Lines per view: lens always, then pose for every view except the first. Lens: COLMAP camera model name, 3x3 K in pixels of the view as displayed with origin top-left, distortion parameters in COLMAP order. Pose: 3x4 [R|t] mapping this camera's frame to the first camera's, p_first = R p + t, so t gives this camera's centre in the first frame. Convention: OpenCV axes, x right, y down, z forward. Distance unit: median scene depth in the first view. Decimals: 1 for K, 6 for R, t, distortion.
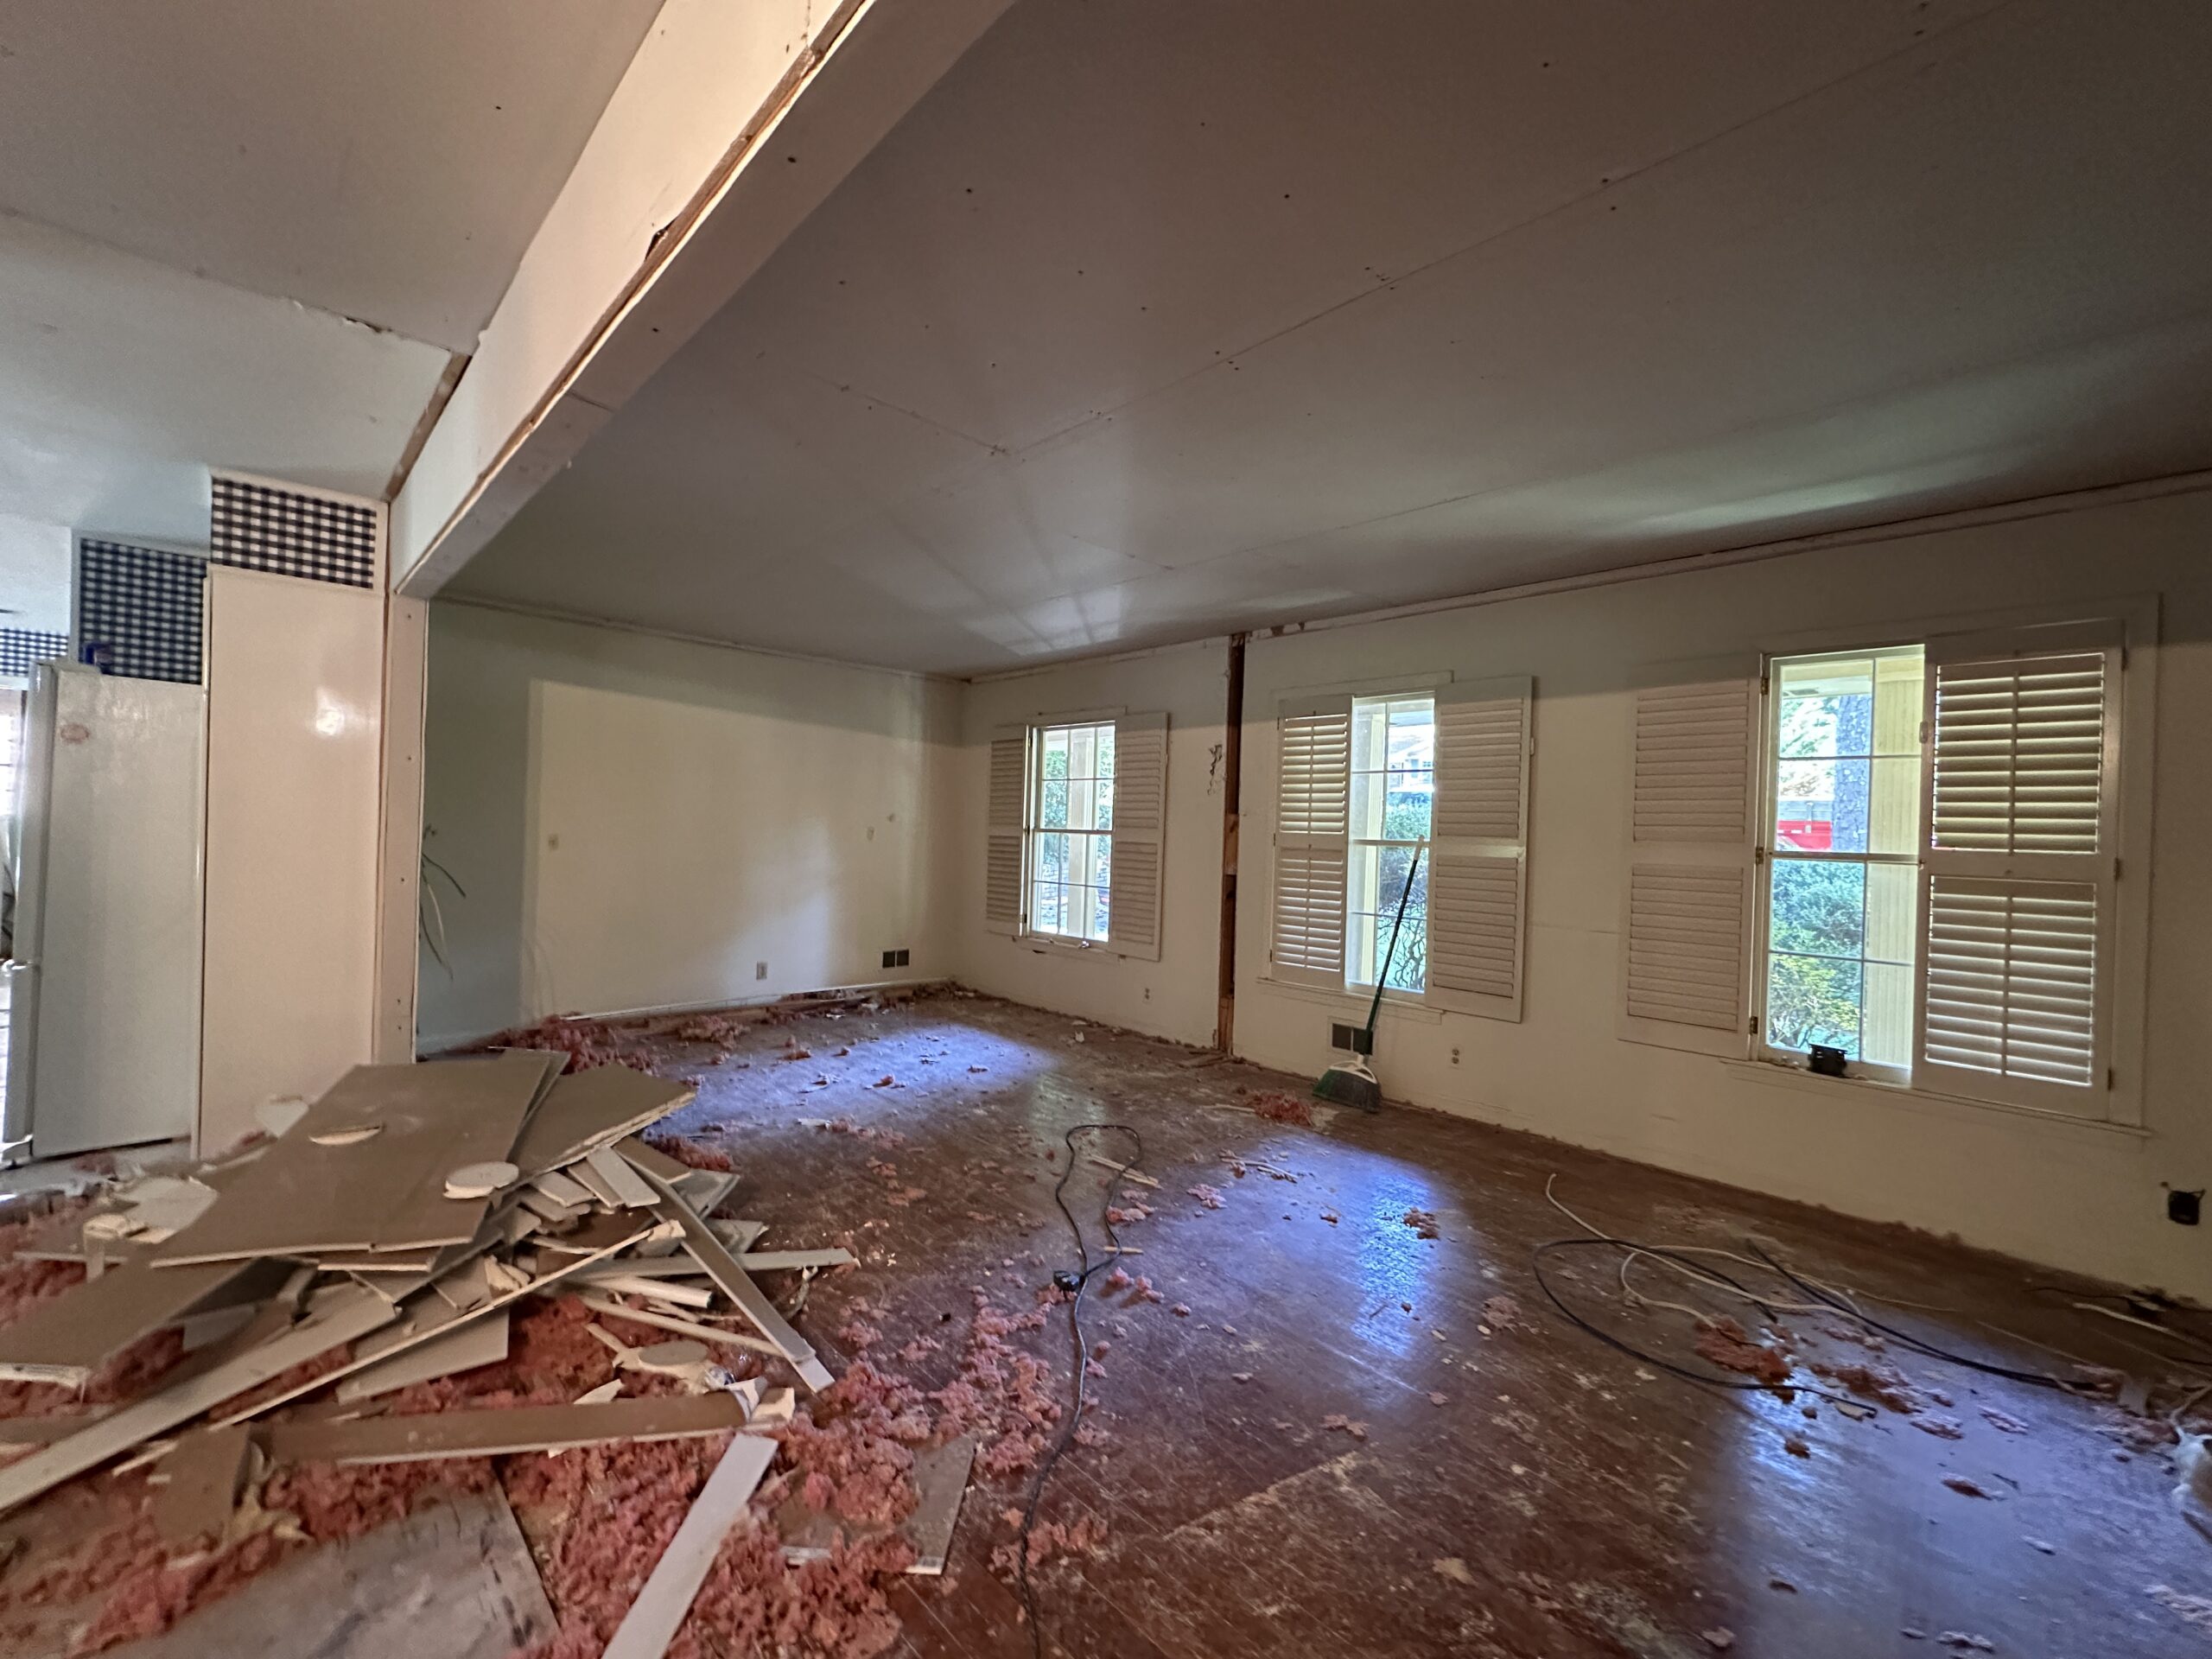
lens RADIAL K [[883.2, 0, 1100.9], [0, 883.2, 831.6], [0, 0, 1]] dist [-0.002838, 0.000143]
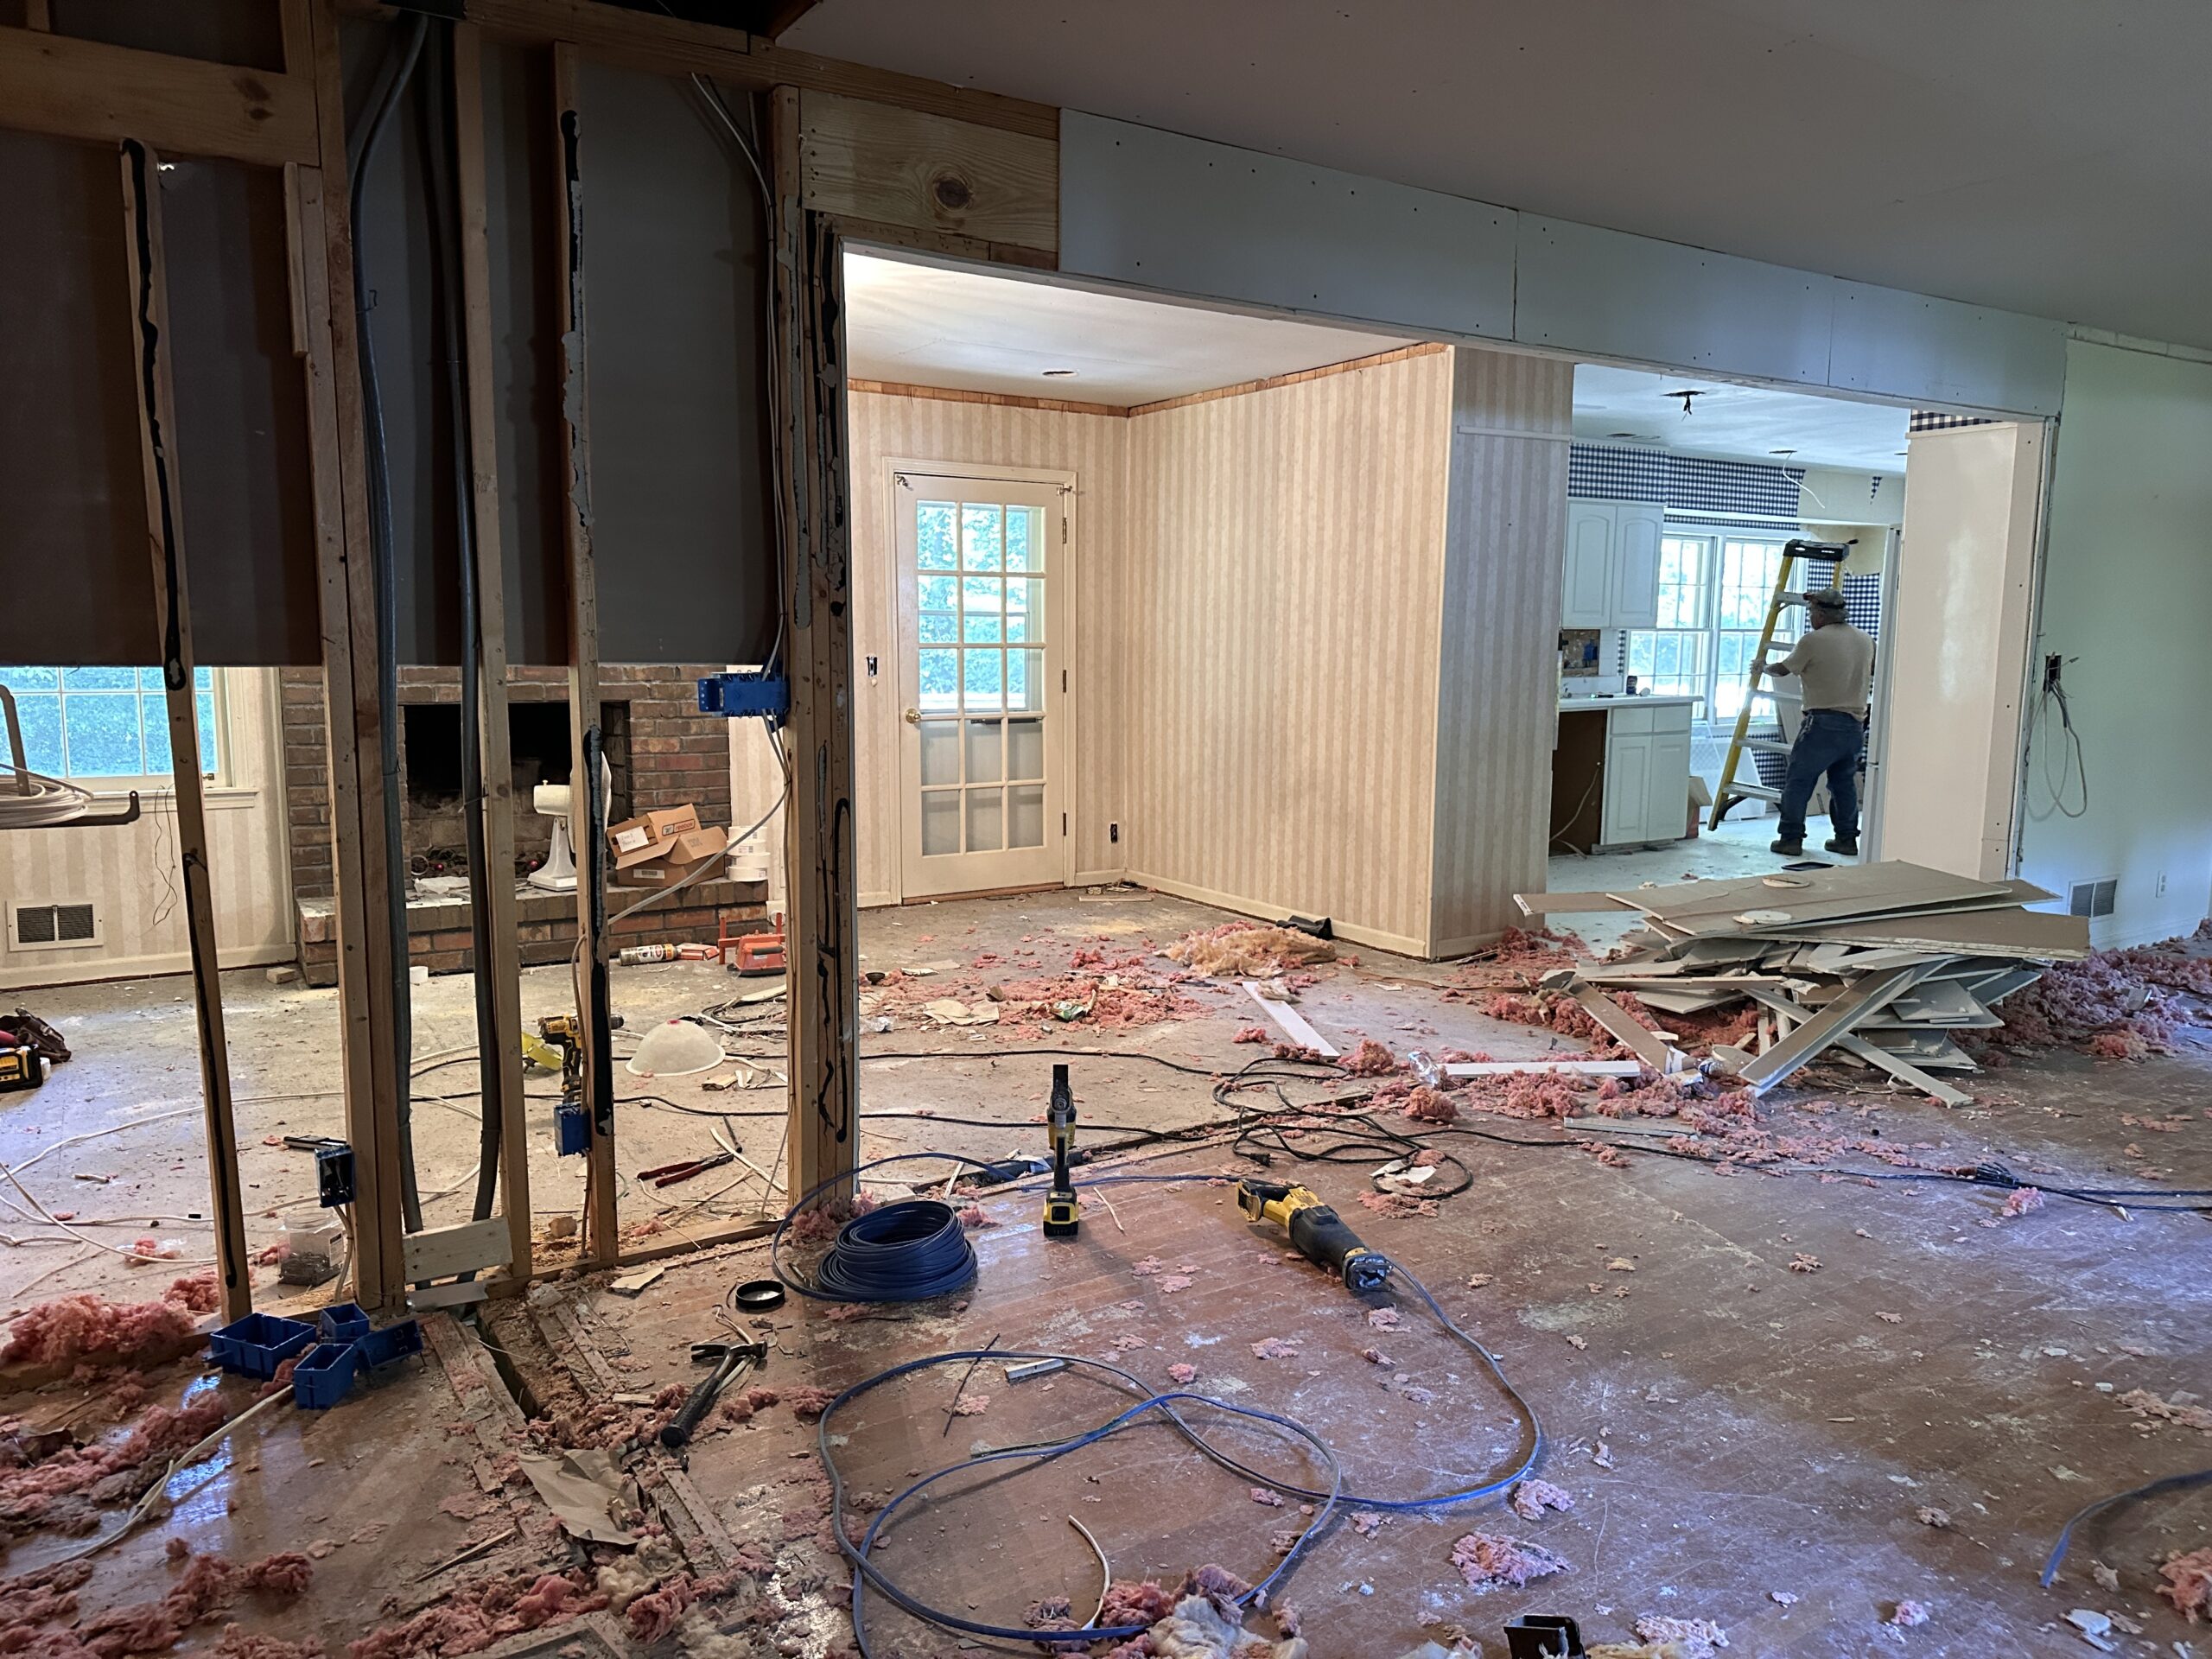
lens RADIAL K [[1542.8, 0, 1104.0], [0, 1542.8, 830.9], [0, 0, 1]] dist [0.011748, 0.001791]
pose [[-0.209222, 0.096756, -0.973070, 1.576459], [-0.018688, 0.994515, 0.102906, 0.042768], [0.977690, 0.039715, -0.206266, 0.461963]]
